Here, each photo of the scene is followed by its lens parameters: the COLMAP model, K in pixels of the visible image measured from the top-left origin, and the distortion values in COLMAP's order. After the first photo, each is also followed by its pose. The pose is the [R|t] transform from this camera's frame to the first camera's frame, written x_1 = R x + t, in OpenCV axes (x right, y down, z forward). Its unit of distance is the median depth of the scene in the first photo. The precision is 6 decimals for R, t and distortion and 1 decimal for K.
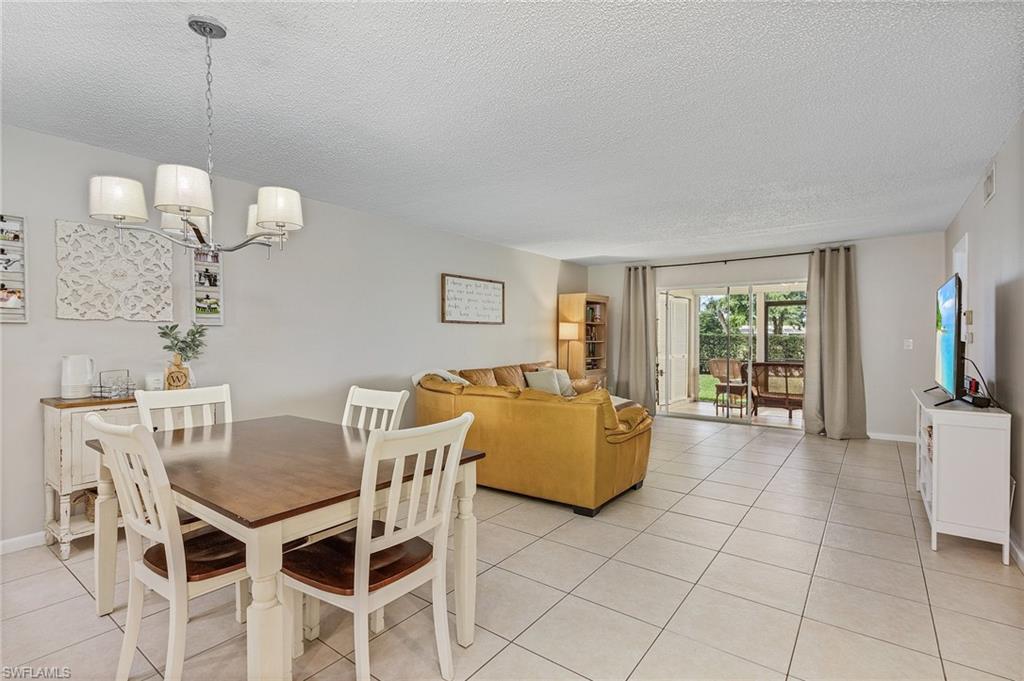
lens RADIAL K [[489.0, 0, 509.4], [0, 489.0, 353.3], [0, 0, 1]] dist [0.003959, -0.001476]
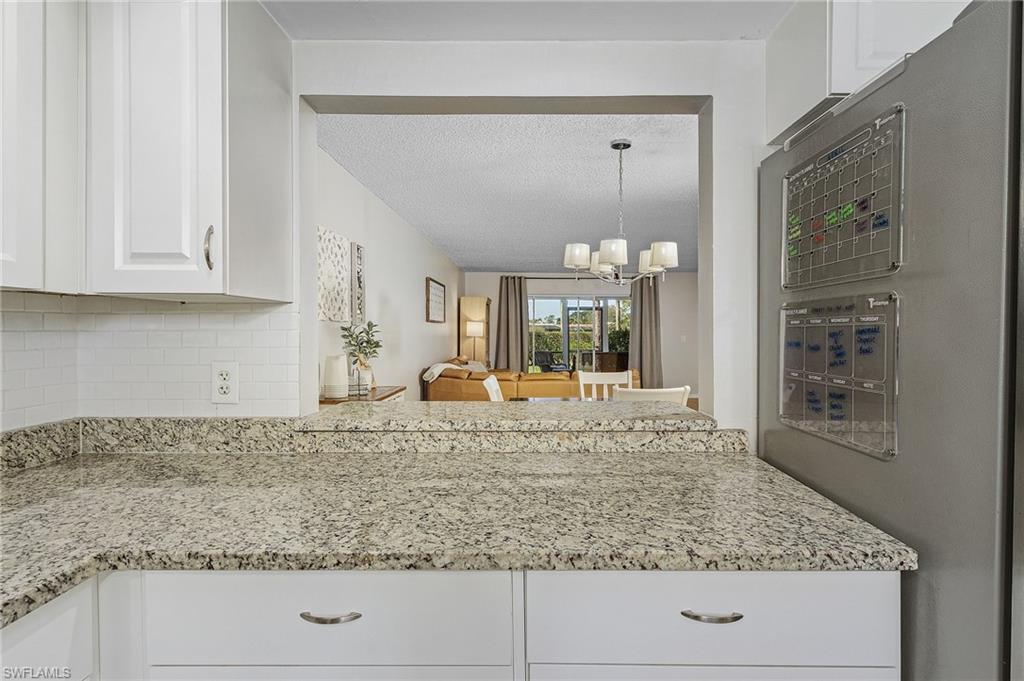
lens RADIAL K [[489.0, 0, 520.4], [0, 489.0, 340.2], [0, 0, 1]] dist [0.003959, -0.001476]
pose [[0.824236, -0.010388, 0.566151, -0.593664], [0.018773, 0.999783, -0.008986, -0.006492], [-0.565935, 0.018035, 0.824252, -0.044306]]
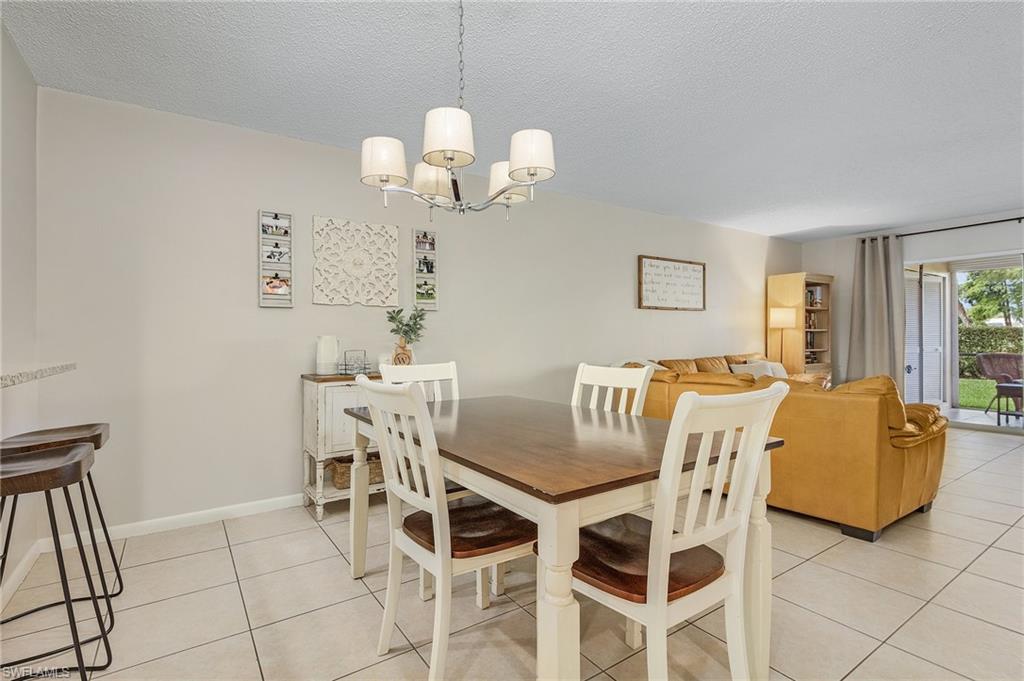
lens RADIAL K [[489.0, 0, 503.5], [0, 489.0, 345.6], [0, 0, 1]] dist [0.003959, -0.001476]
pose [[0.944628, -0.007259, -0.328062, -0.076345], [0.000860, 0.999807, -0.019645, 0.025033], [0.328141, 0.018275, 0.944452, 0.045729]]
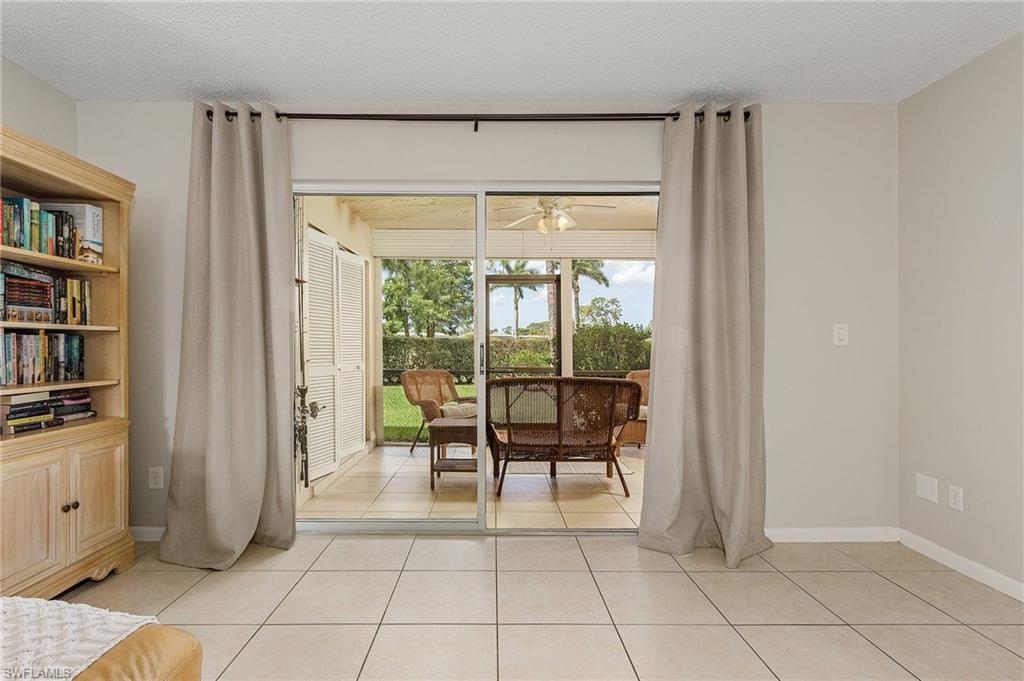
lens RADIAL K [[489.0, 0, 498.8], [0, 489.0, 354.2], [0, 0, 1]] dist [0.003959, -0.001476]
pose [[0.793869, -0.010864, 0.607991, 0.275051], [0.018112, 0.999819, -0.005784, -0.003341], [-0.607819, 0.015604, 0.793923, 0.859795]]
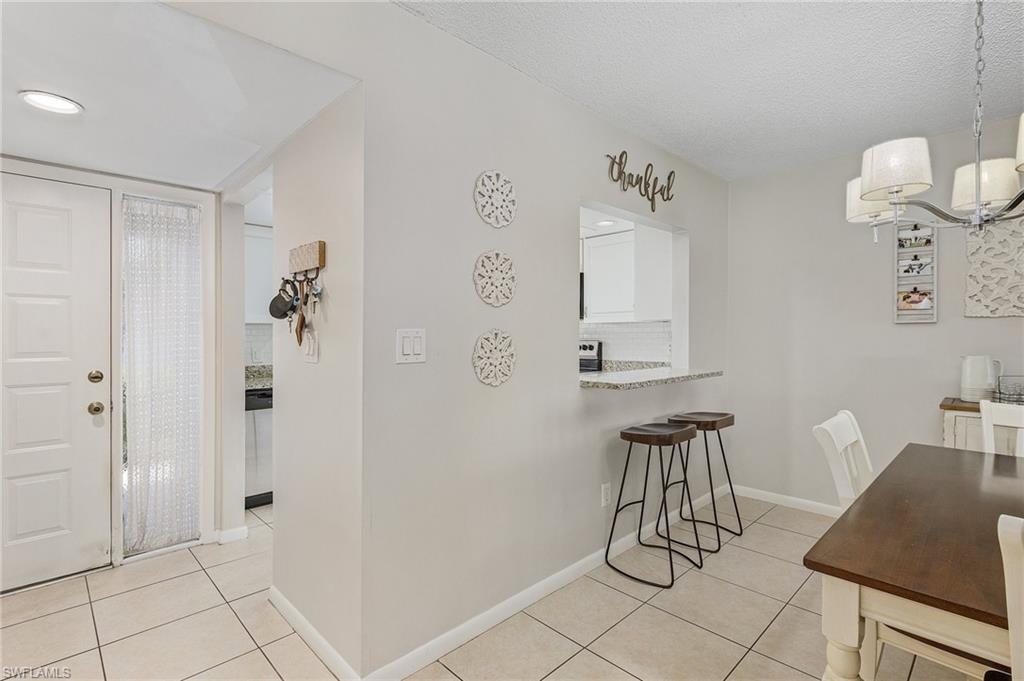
lens RADIAL K [[489.0, 0, 509.8], [0, 489.0, 336.1], [0, 0, 1]] dist [0.003959, -0.001476]
pose [[-0.163683, 0.001646, -0.986512, 0.094175], [-0.028270, 0.999580, 0.006358, -0.007216], [0.986108, 0.028929, -0.163567, 0.143487]]
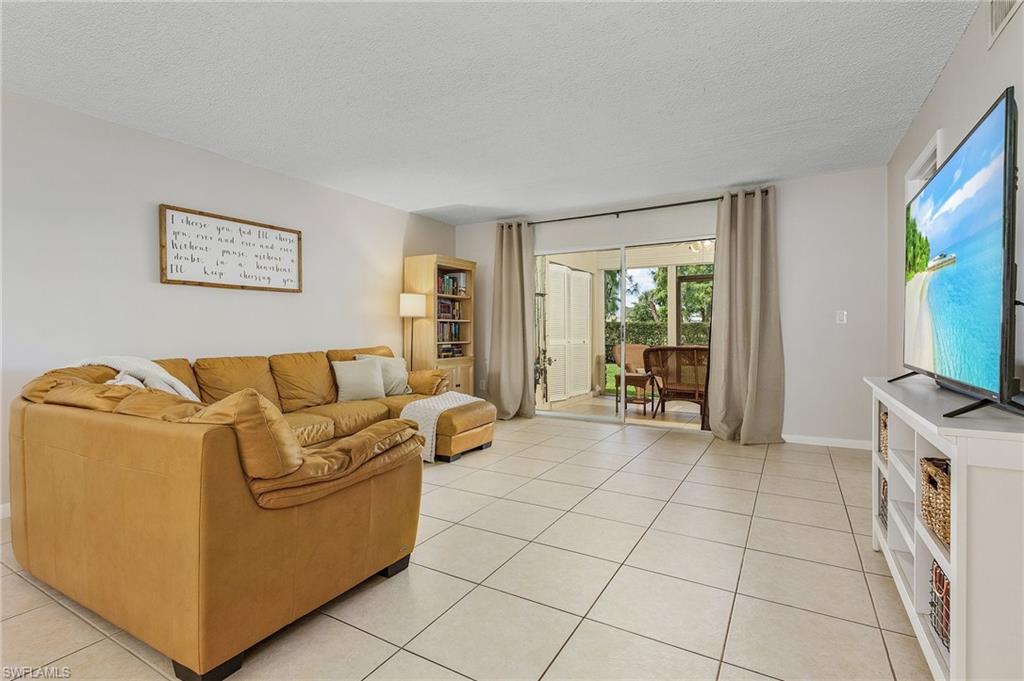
lens RADIAL K [[489.0, 0, 506.6], [0, 489.0, 341.5], [0, 0, 1]] dist [0.003959, -0.001476]
pose [[0.994031, -0.008268, 0.108780, 0.233150], [0.009407, 0.999906, -0.009961, 0.022510], [-0.108687, 0.010925, 0.994016, 0.327310]]
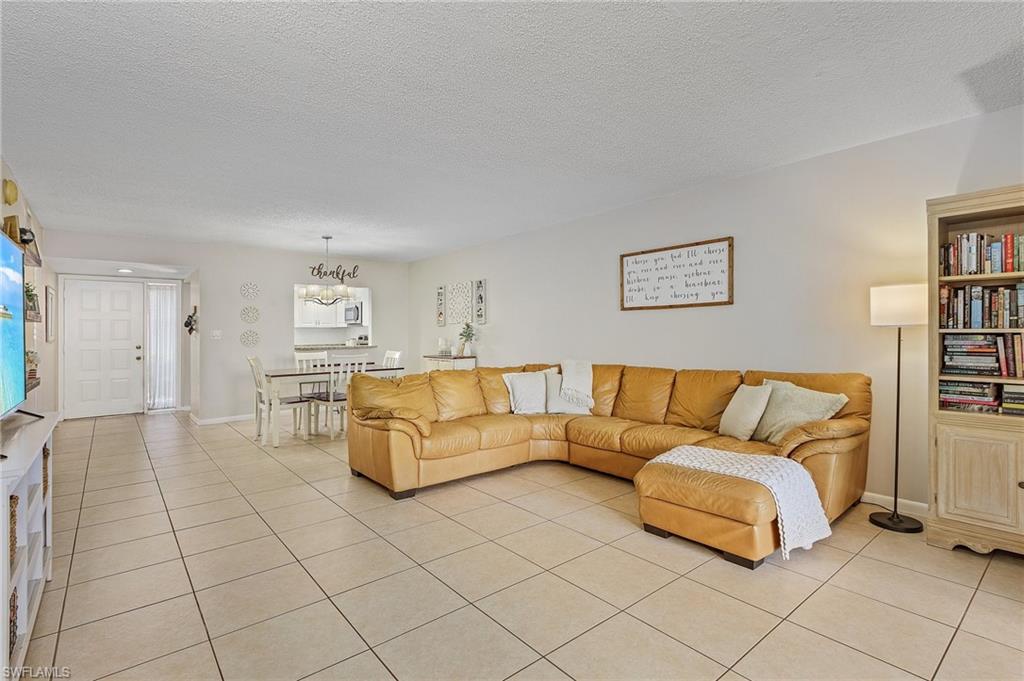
lens RADIAL K [[489.0, 0, 514.8], [0, 489.0, 330.1], [0, 0, 1]] dist [0.003959, -0.001476]
pose [[-0.240951, -0.004212, -0.970528, 0.767727], [-0.020484, 0.999790, 0.000747, -0.023928], [0.970321, 0.020061, -0.240986, 1.021209]]
